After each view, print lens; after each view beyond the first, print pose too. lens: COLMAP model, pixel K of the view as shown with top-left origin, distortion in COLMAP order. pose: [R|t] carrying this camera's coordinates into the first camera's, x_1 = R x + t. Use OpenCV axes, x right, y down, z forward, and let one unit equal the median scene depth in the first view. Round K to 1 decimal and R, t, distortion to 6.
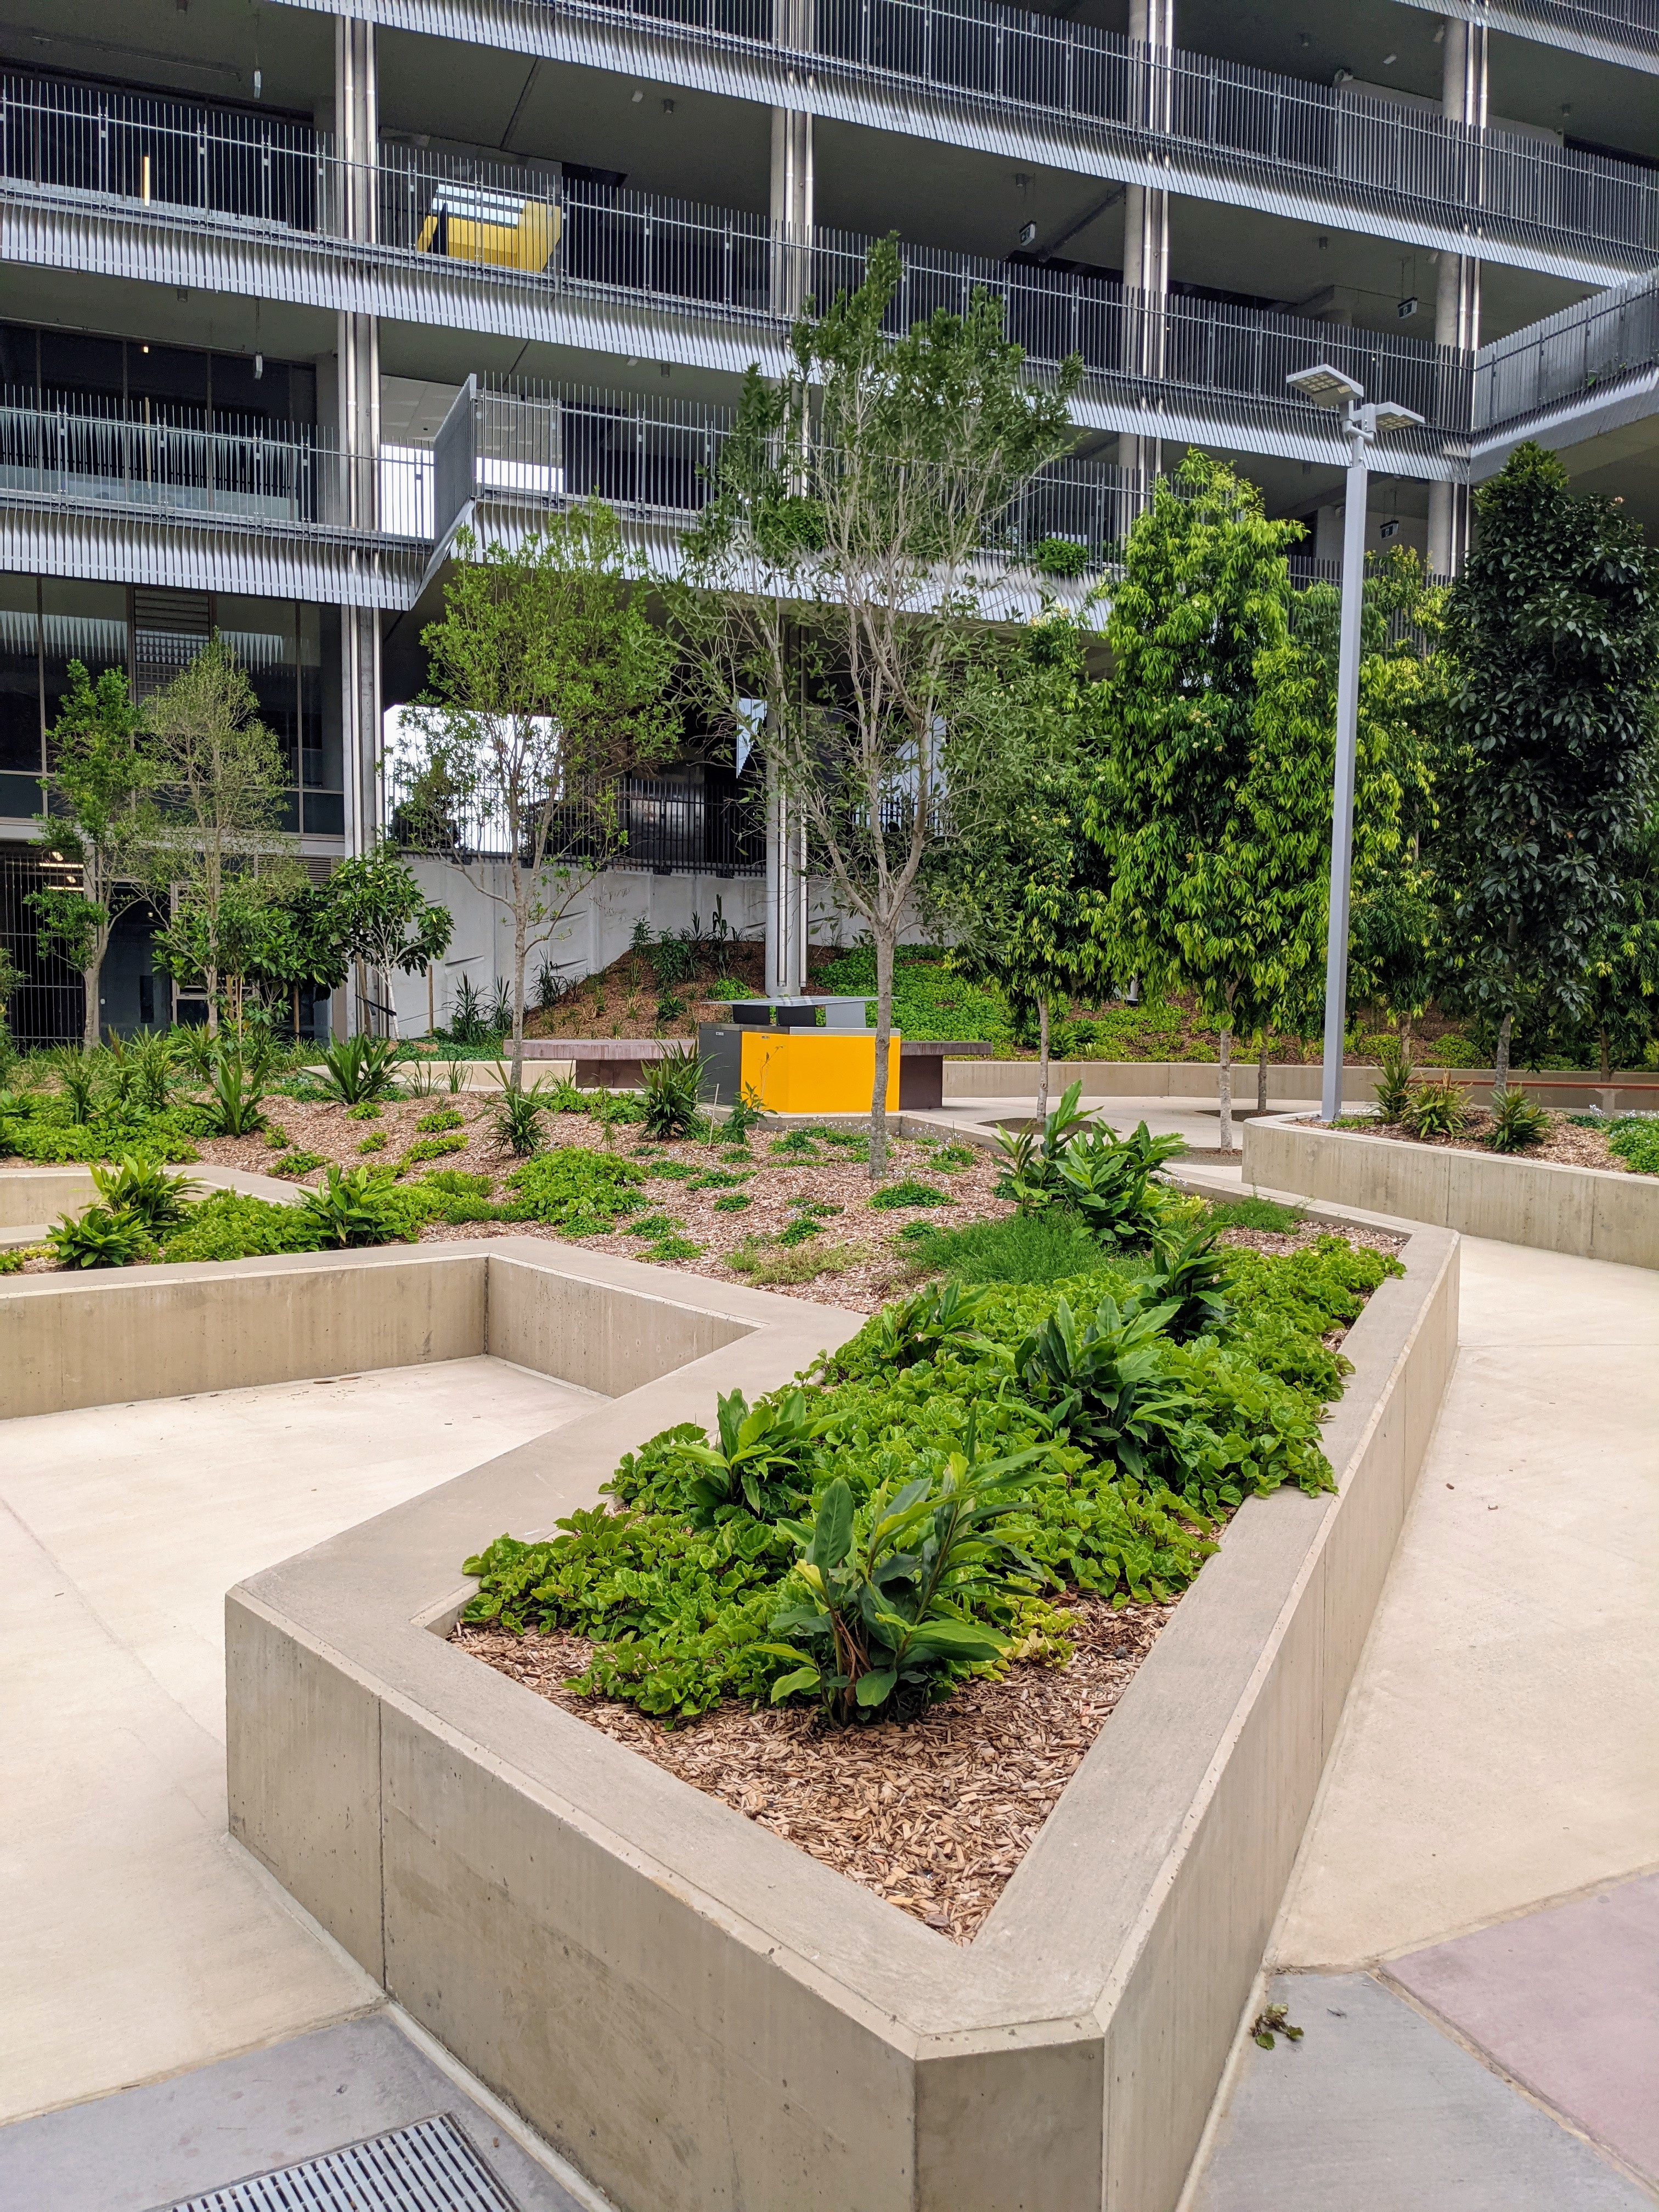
lens RADIAL K [[1768.6, 0, 839.2], [0, 1768.6, 1155.1], [0, 0, 1]] dist [0.079325, -0.123599]
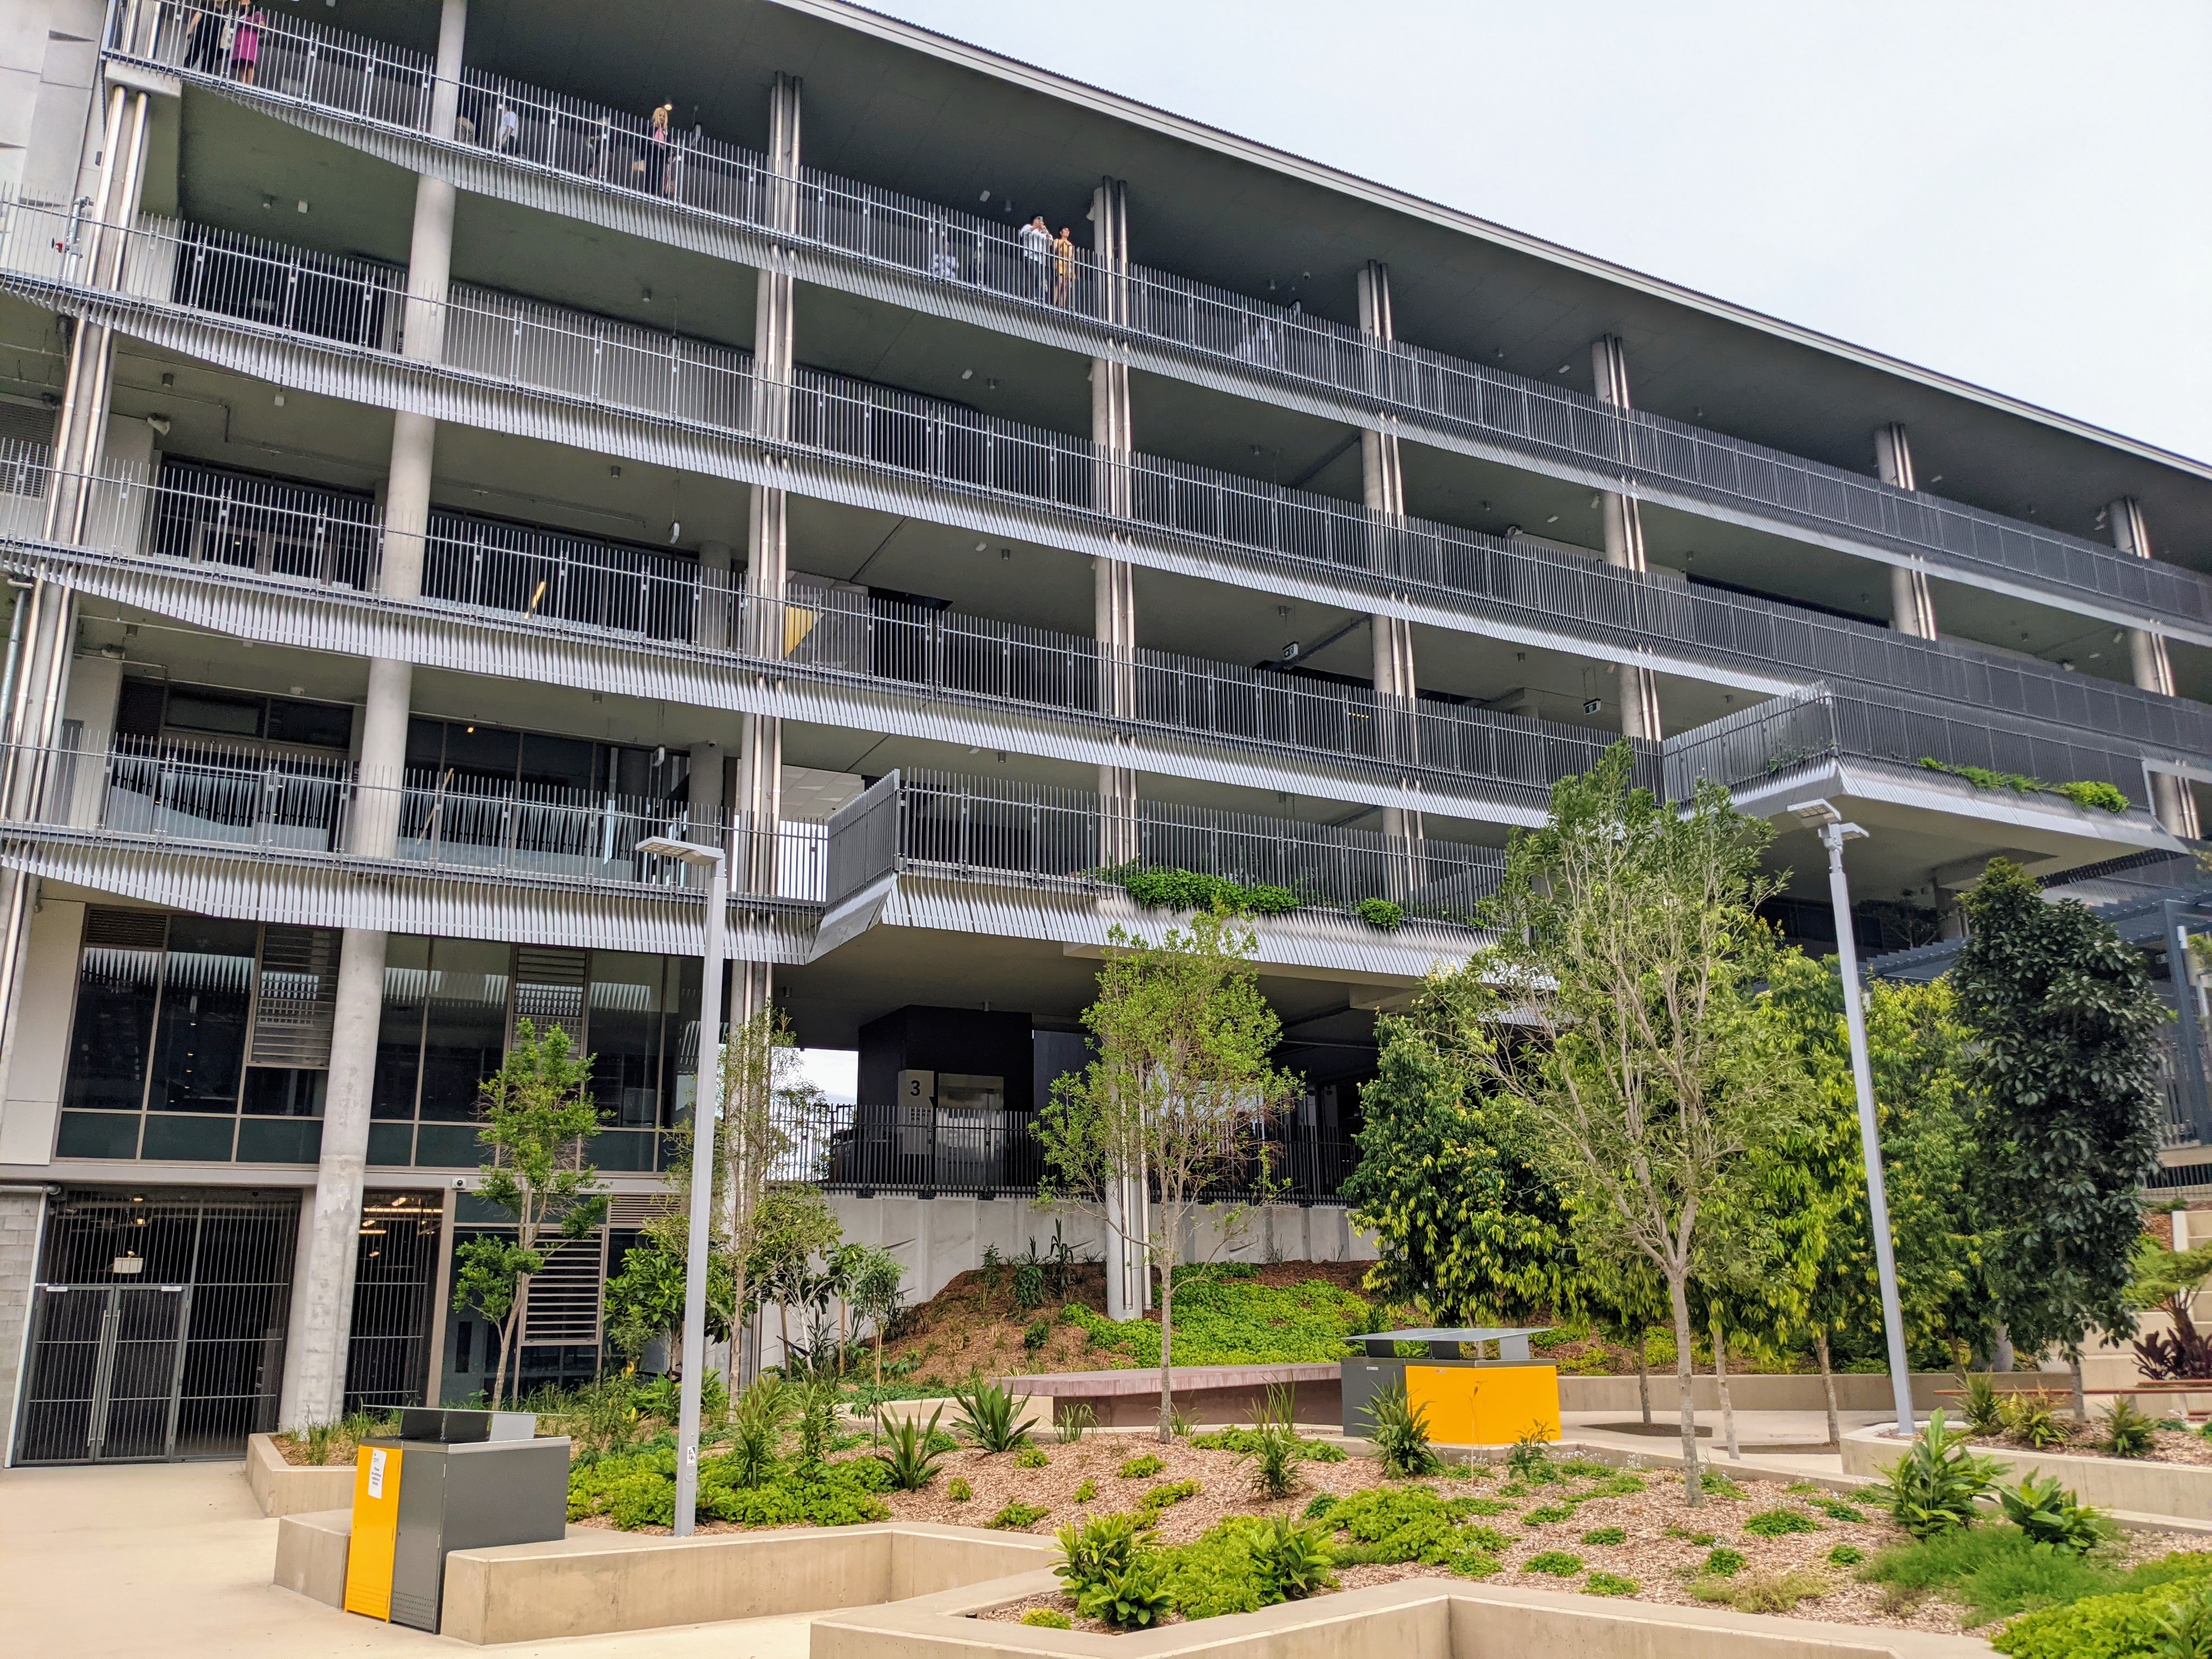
lens RADIAL K [[1768.6, 0, 1096.9], [0, 1768.6, 842.3], [0, 0, 1]] dist [0.079325, -0.123599]
pose [[0.993852, -0.002056, 0.110702, -0.167840], [0.039282, 0.941337, -0.335174, -0.006218], [-0.103518, 0.337462, 0.935630, -0.048381]]
